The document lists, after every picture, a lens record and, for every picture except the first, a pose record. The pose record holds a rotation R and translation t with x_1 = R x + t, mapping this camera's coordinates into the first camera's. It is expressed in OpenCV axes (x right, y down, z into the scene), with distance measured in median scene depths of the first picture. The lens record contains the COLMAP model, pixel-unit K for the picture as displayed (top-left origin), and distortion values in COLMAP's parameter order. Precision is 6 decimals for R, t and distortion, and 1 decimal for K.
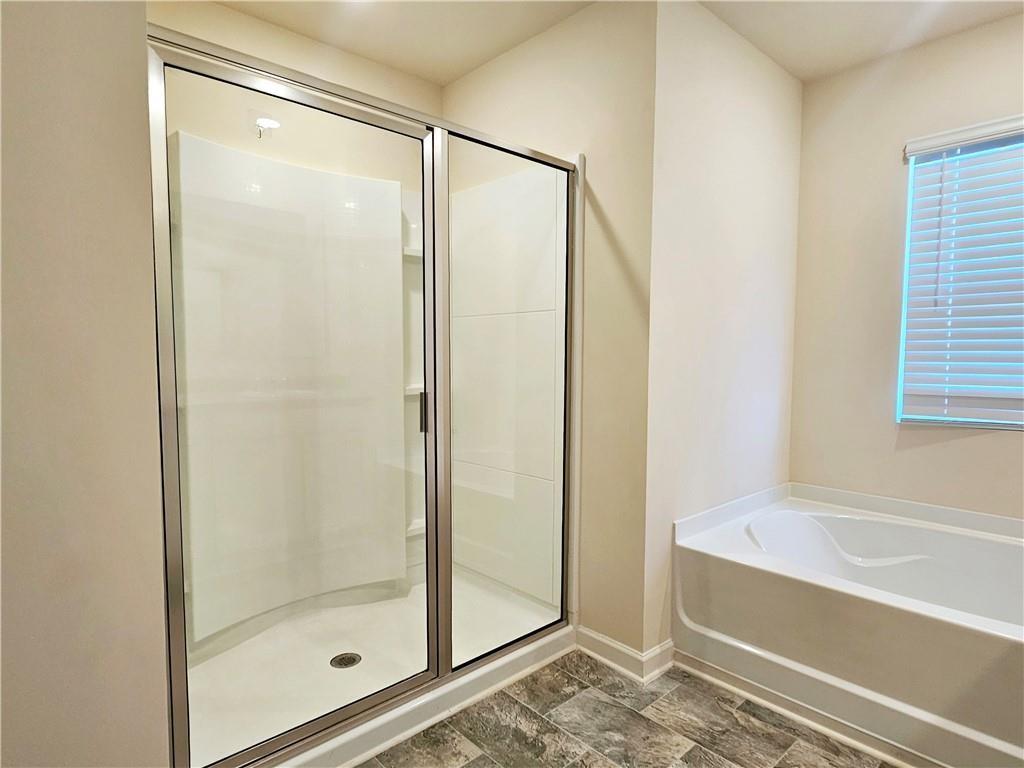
lens RADIAL K [[580.5, 0, 512.0], [0, 580.5, 384.0], [0, 0, 1]] dist [0.007774, -0.002399]
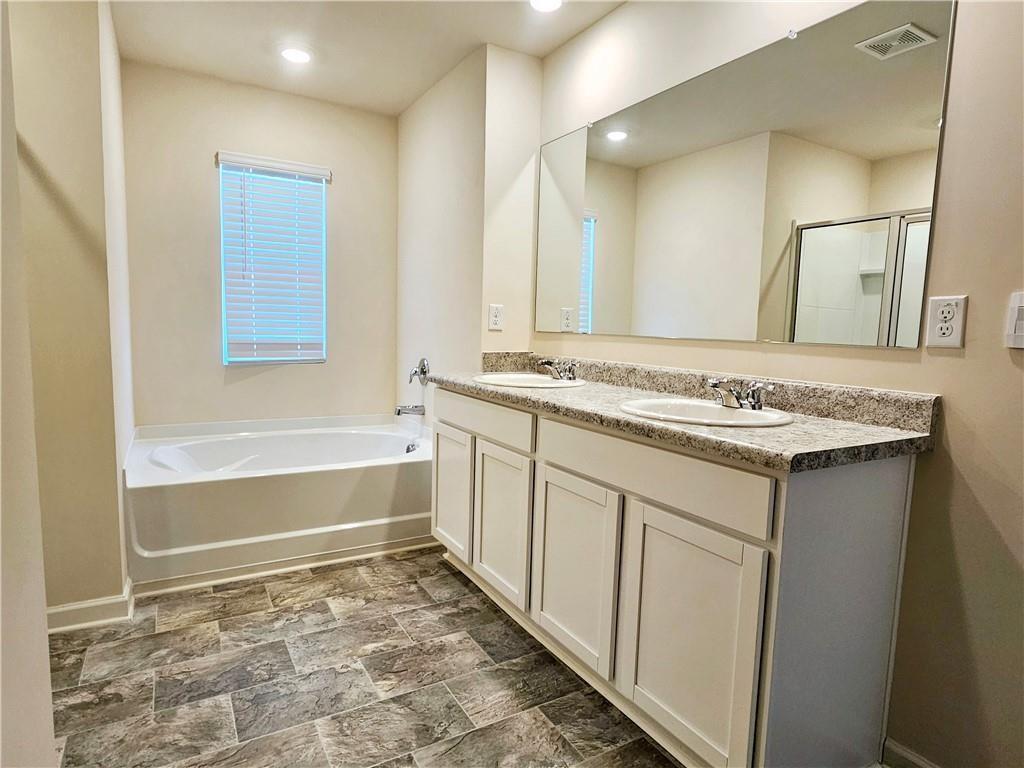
lens RADIAL K [[580.5, 0, 512.0], [0, 580.5, 384.0], [0, 0, 1]] dist [0.007774, -0.002399]
pose [[0.215188, -0.093435, 0.972093, -0.608037], [0.027108, 0.995600, 0.089694, 0.010801], [-0.976196, 0.007051, 0.216774, 0.085924]]
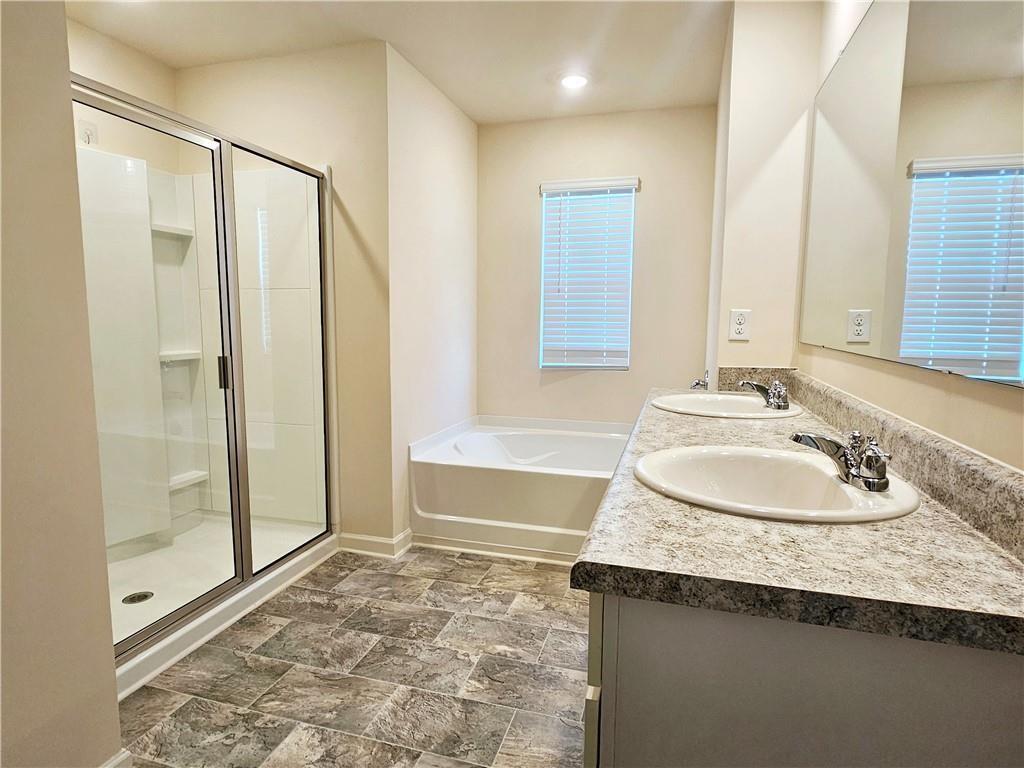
lens RADIAL K [[580.5, 0, 512.0], [0, 580.5, 384.0], [0, 0, 1]] dist [0.007774, -0.002399]
pose [[0.857889, -0.055144, 0.510867, -0.223322], [0.024382, 0.997473, 0.066725, 0.004246], [-0.513256, -0.044786, 0.857066, -0.330352]]
